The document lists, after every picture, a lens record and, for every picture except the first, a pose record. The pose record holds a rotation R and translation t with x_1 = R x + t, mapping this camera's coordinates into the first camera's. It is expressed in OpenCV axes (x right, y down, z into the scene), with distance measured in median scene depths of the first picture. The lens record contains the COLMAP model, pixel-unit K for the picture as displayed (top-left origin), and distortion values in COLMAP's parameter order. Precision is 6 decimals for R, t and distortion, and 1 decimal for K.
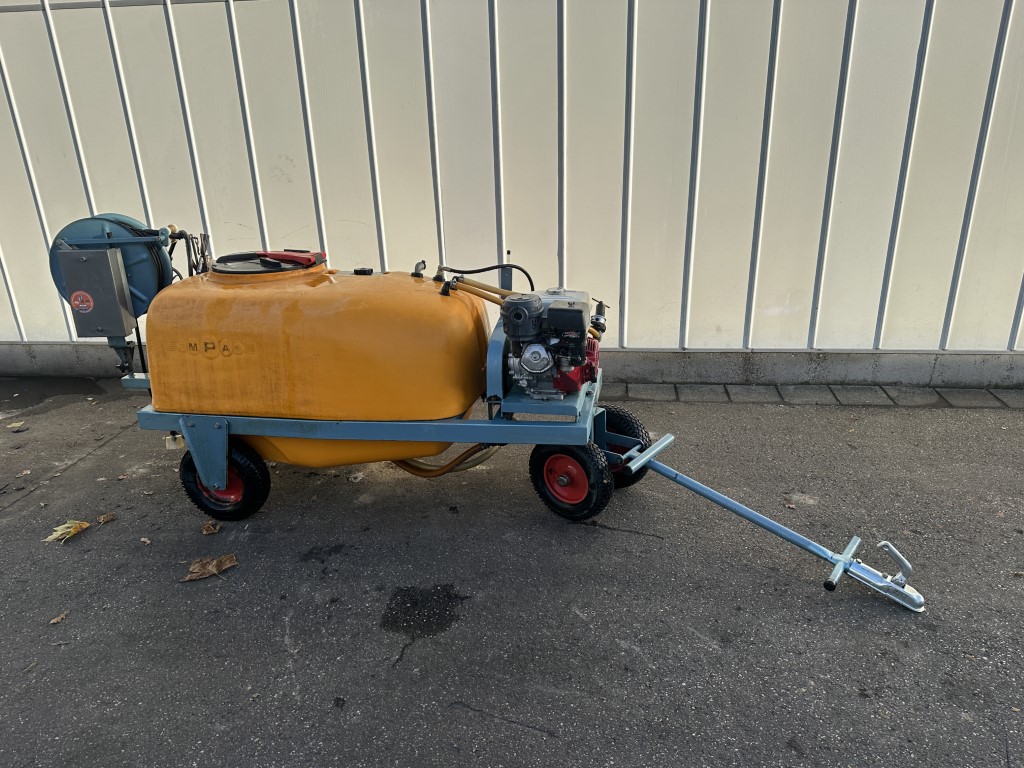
lens RADIAL K [[731.0, 0, 507.0], [0, 731.0, 384.9], [0, 0, 1]] dist [0.010242, -0.024265]
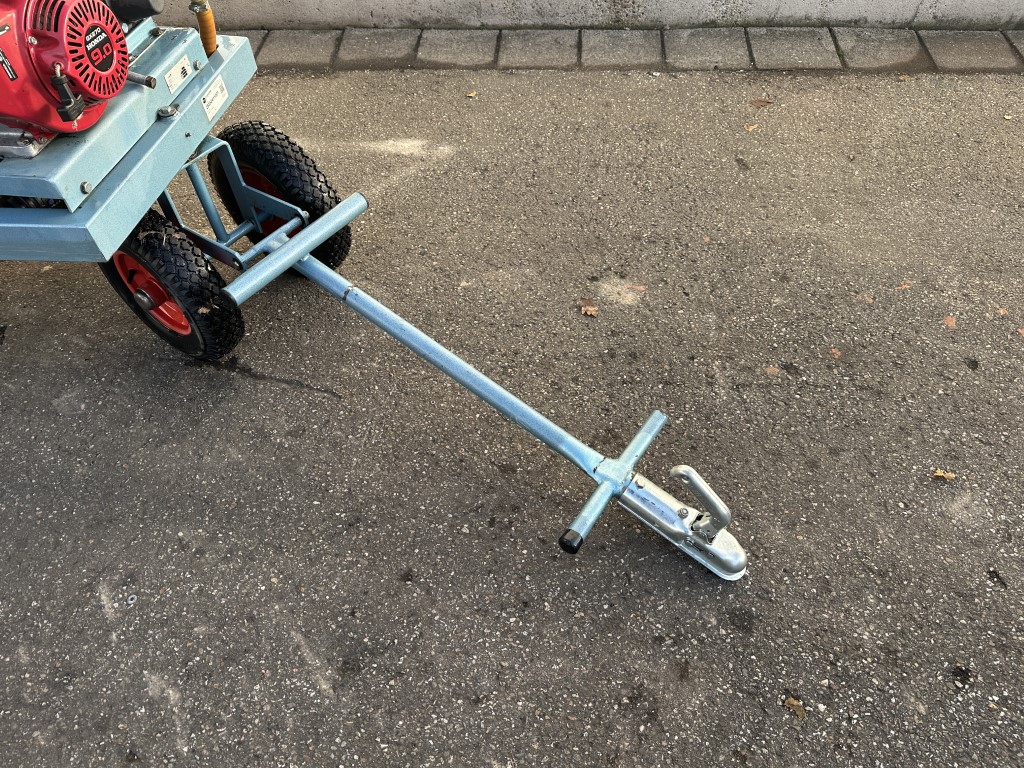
lens RADIAL K [[731.0, 0, 536.7], [0, 731.0, 377.2], [0, 0, 1]] dist [0.010242, -0.024265]
pose [[0.998175, -0.050167, 0.033604, 0.314508], [0.027485, 0.873019, 0.486912, -0.061337], [-0.053764, -0.485100, 0.872804, 0.471641]]
